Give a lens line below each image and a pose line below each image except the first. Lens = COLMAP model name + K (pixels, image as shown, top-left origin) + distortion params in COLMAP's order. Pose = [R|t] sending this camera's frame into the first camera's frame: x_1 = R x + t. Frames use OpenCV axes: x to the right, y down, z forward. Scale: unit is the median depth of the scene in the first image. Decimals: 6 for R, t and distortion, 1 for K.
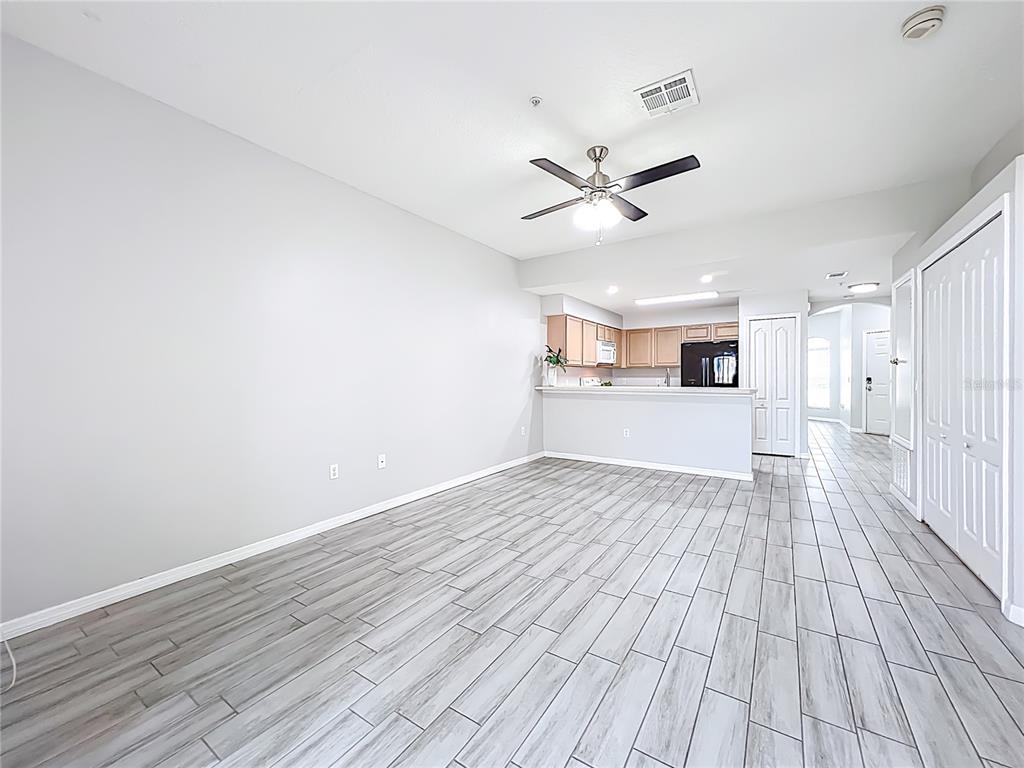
lens RADIAL K [[410.6, 0, 509.0], [0, 410.6, 380.8], [0, 0, 1]] dist [-0.001099, -0.000114]
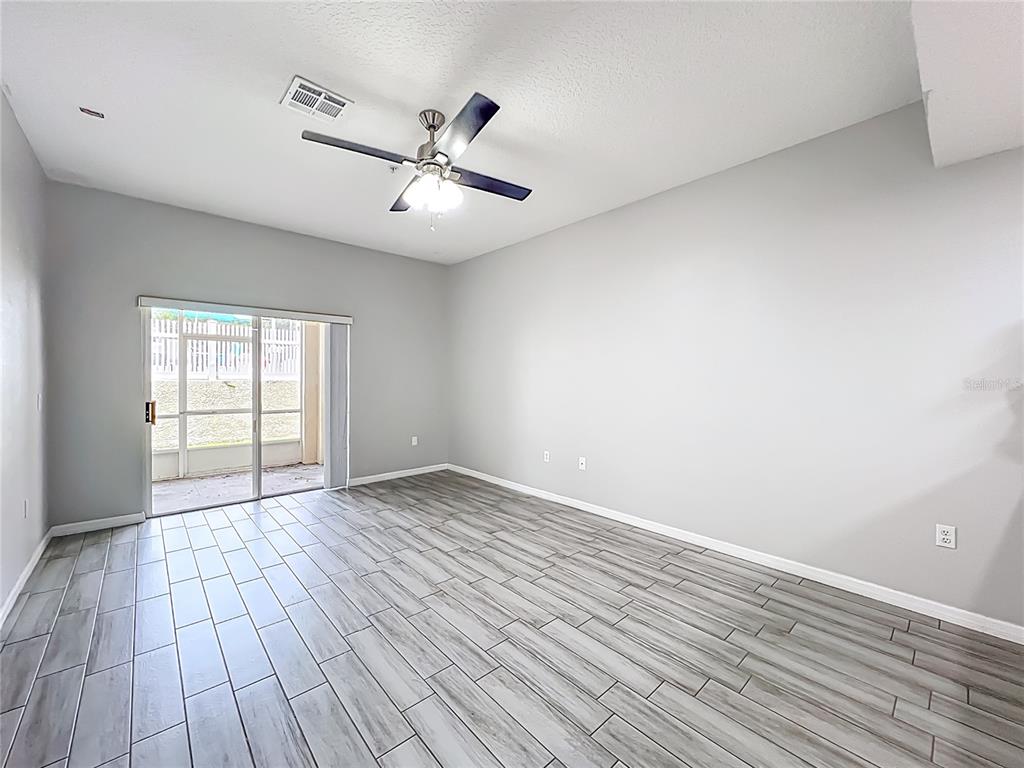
lens RADIAL K [[410.6, 0, 509.0], [0, 410.6, 380.8], [0, 0, 1]] dist [-0.001099, -0.000114]
pose [[-0.251902, 0.012351, -0.967674, 0.904583], [-0.010580, 0.999824, 0.015515, -0.040514], [0.967695, 0.014146, -0.251727, 1.258706]]
